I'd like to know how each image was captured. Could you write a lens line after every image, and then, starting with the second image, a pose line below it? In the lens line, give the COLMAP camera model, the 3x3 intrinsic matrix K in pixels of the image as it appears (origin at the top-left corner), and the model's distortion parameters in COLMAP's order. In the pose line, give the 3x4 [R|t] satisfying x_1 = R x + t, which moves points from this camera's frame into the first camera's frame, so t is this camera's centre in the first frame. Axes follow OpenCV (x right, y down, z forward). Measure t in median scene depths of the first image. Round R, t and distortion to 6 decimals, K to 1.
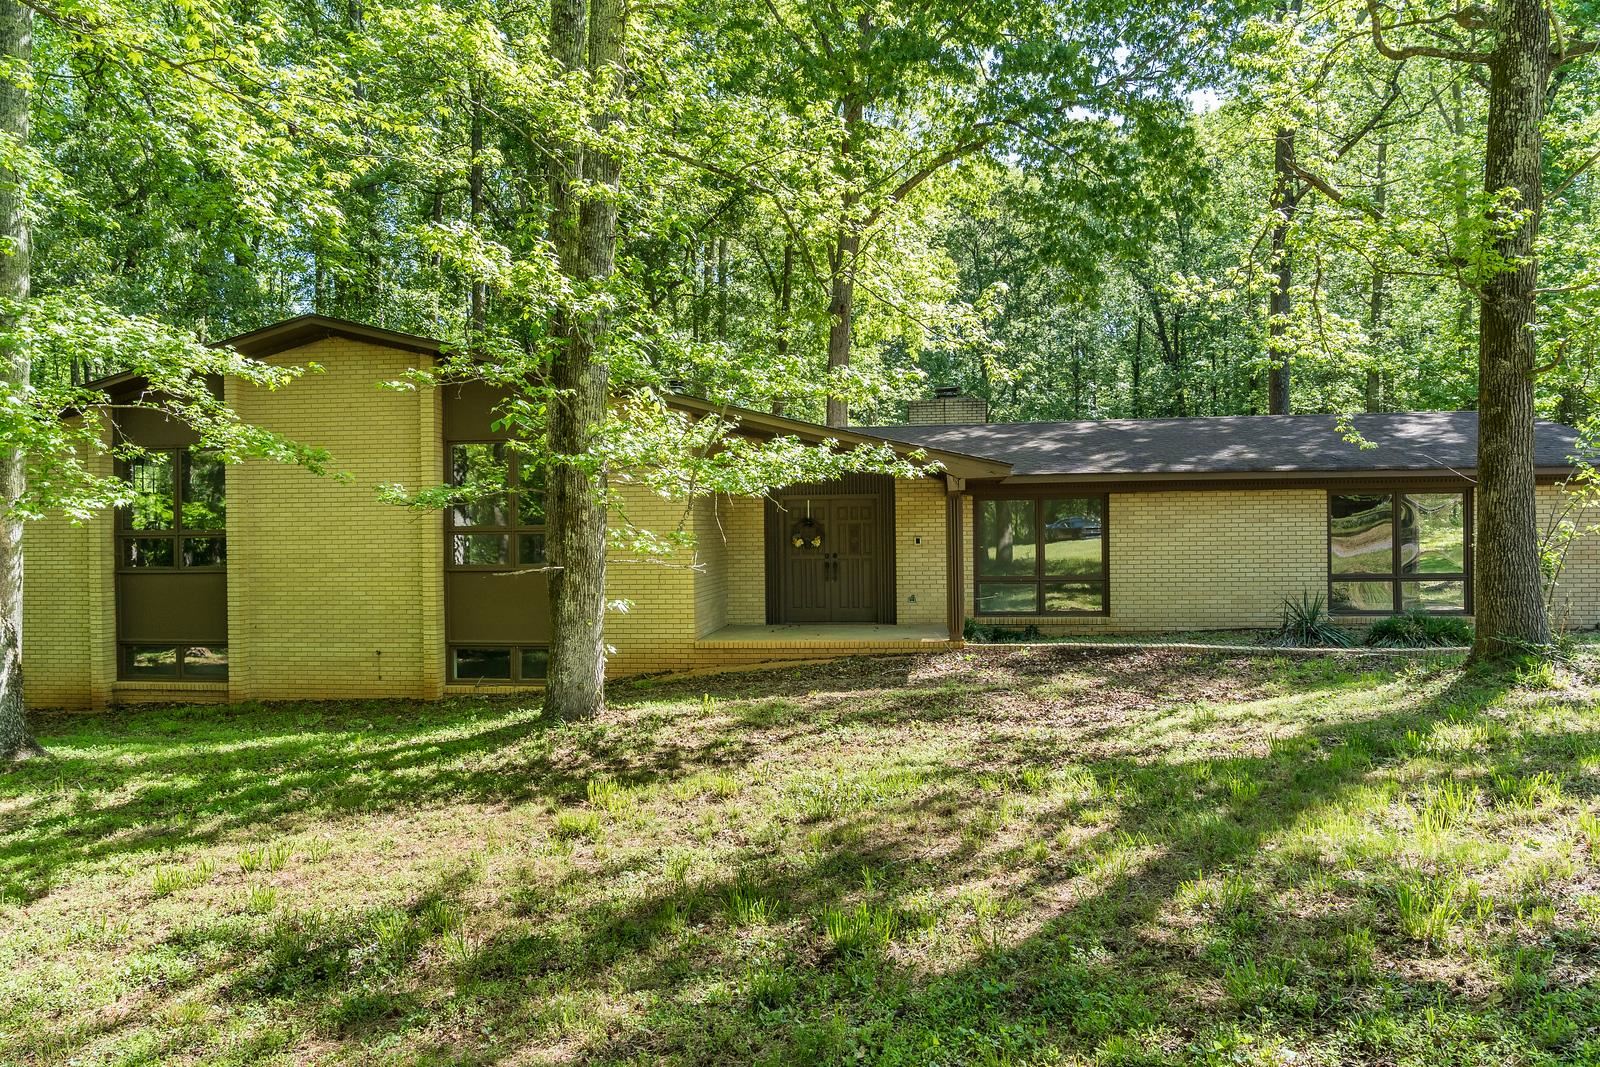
lens RADIAL K [[1114.8, 0, 800.0], [0, 1114.8, 533.5], [0, 0, 1]] dist [-0.032416, -0.000316]
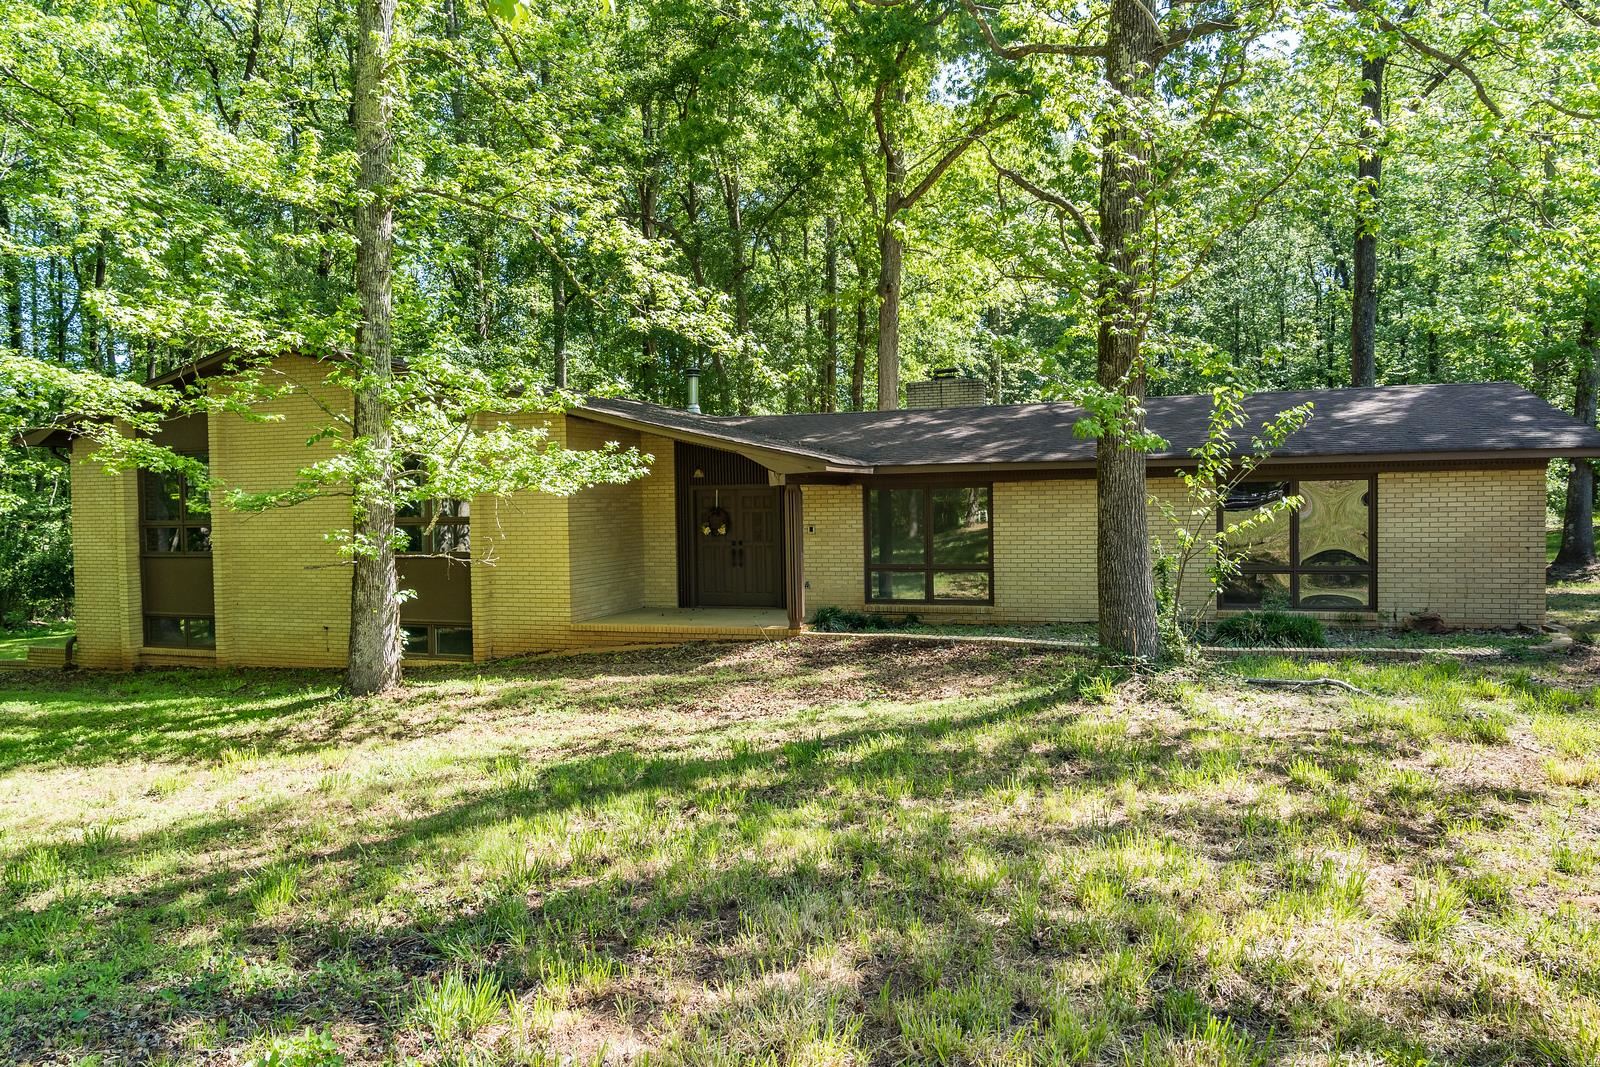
lens RADIAL K [[1106.9, 0, 800.0], [0, 1106.9, 533.5], [0, 0, 1]] dist [-0.007148, -0.001936]
pose [[0.975303, 0.002026, -0.220860, 0.348005], [0.005064, 0.999490, 0.031529, -0.023839], [0.220812, -0.031868, 0.974796, -0.006073]]
